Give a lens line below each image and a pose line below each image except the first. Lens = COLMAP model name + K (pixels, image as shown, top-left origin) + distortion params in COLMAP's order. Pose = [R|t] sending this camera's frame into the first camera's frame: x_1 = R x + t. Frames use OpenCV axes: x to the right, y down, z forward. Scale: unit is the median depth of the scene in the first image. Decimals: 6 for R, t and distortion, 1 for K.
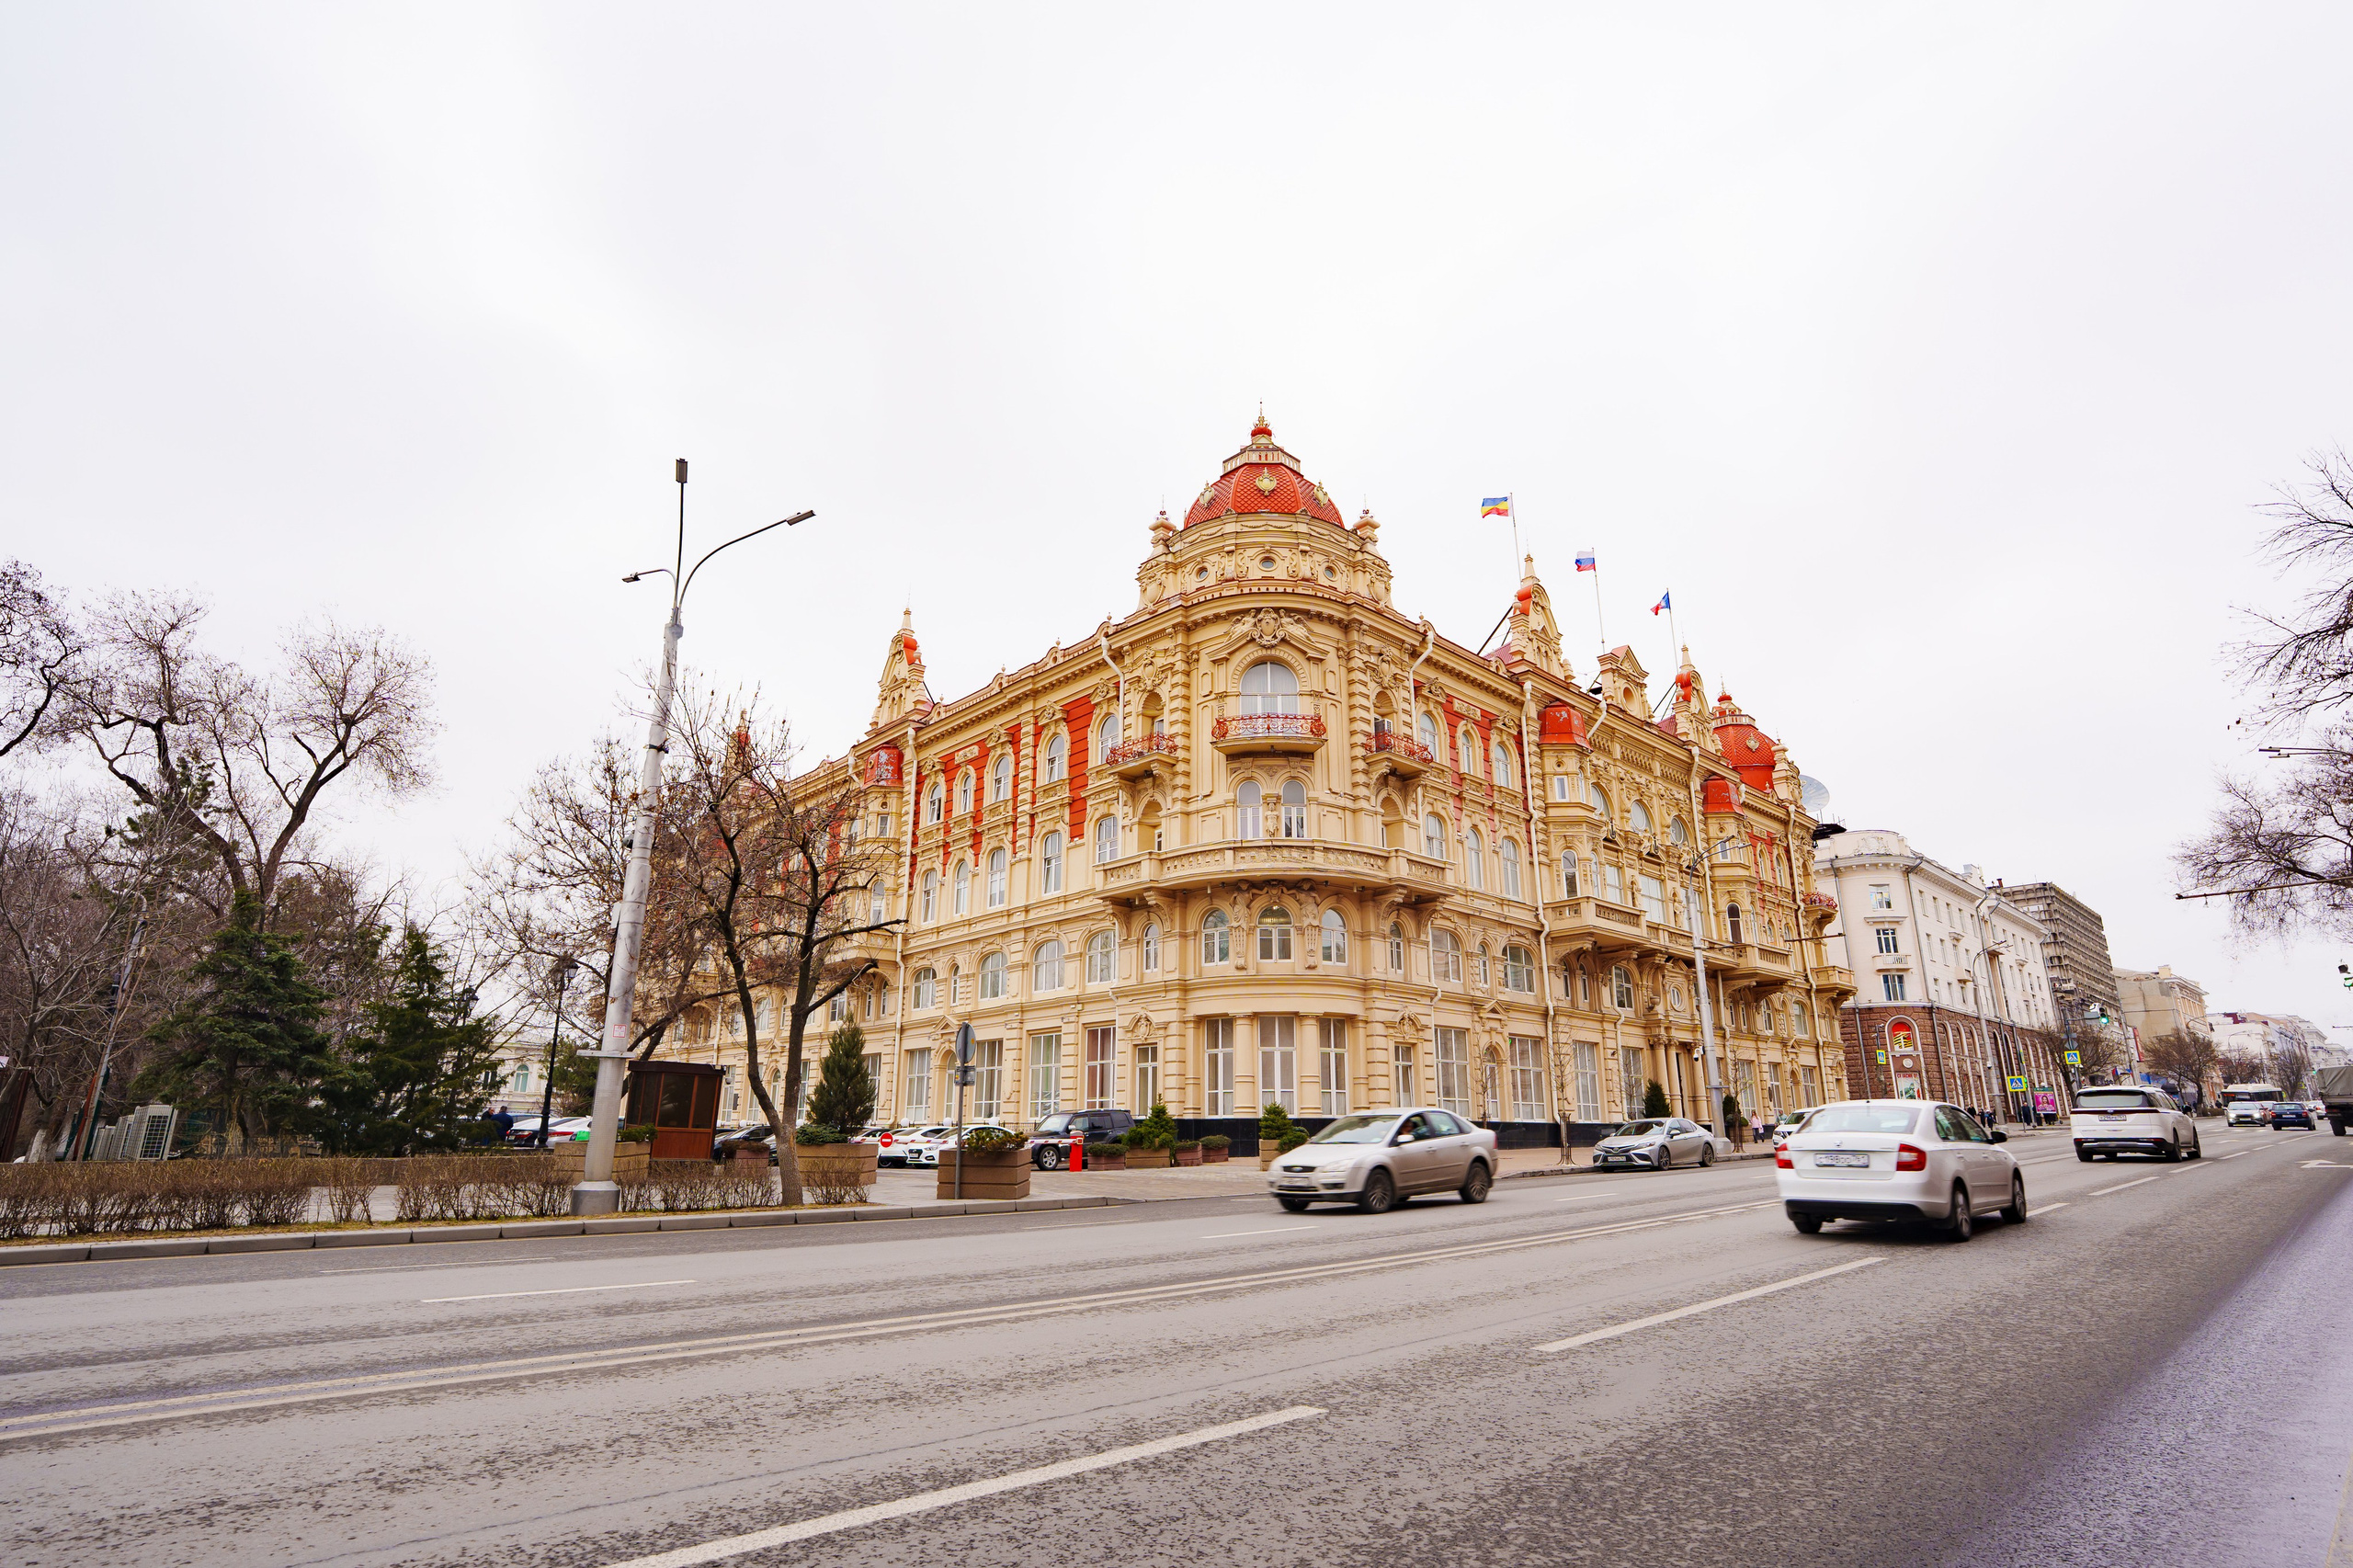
lens RADIAL K [[1196.5, 0, 1194.3], [0, 1196.5, 764.8], [0, 0, 1]] dist [-0.077498, 0.031297]
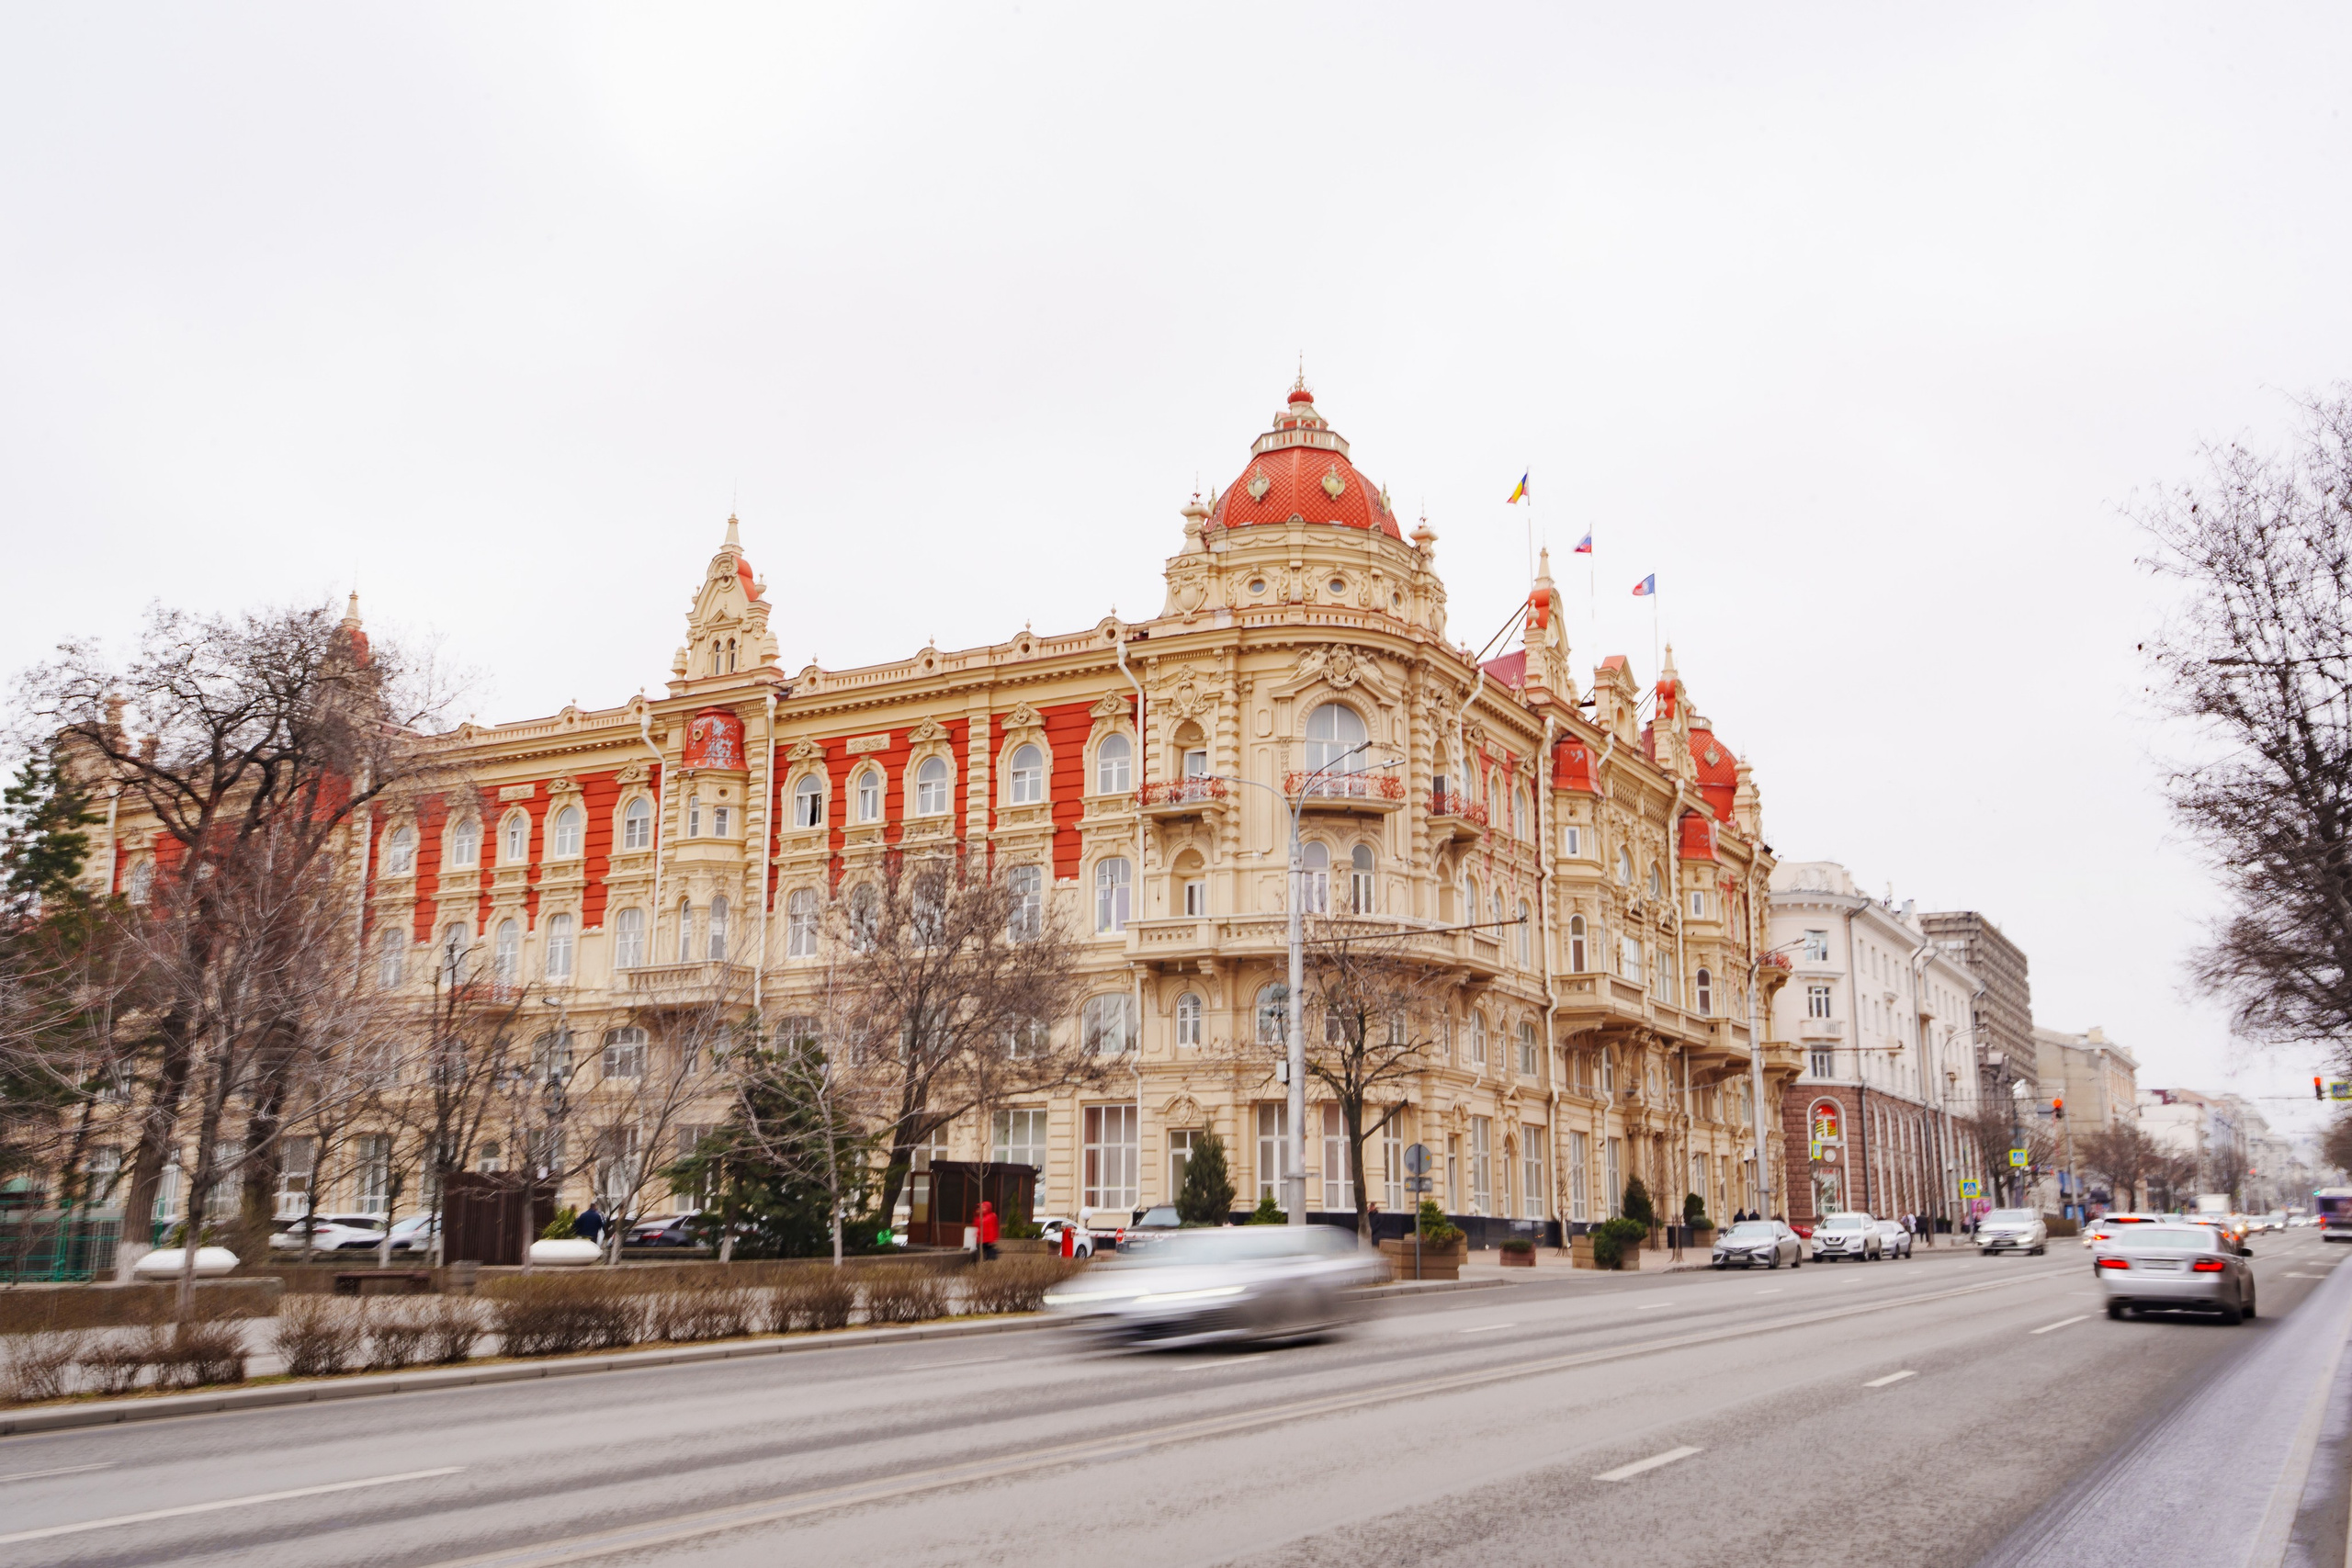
lens RADIAL K [[2123.5, 0, 1184.9], [0, 2123.5, 778.1], [0, 0, 1]] dist [0.048110, -0.000481]
pose [[0.952561, 0.068390, 0.296563, -0.439991], [-0.096078, 0.992170, 0.079799, -0.127425], [-0.288783, -0.104507, 0.951674, -0.407716]]
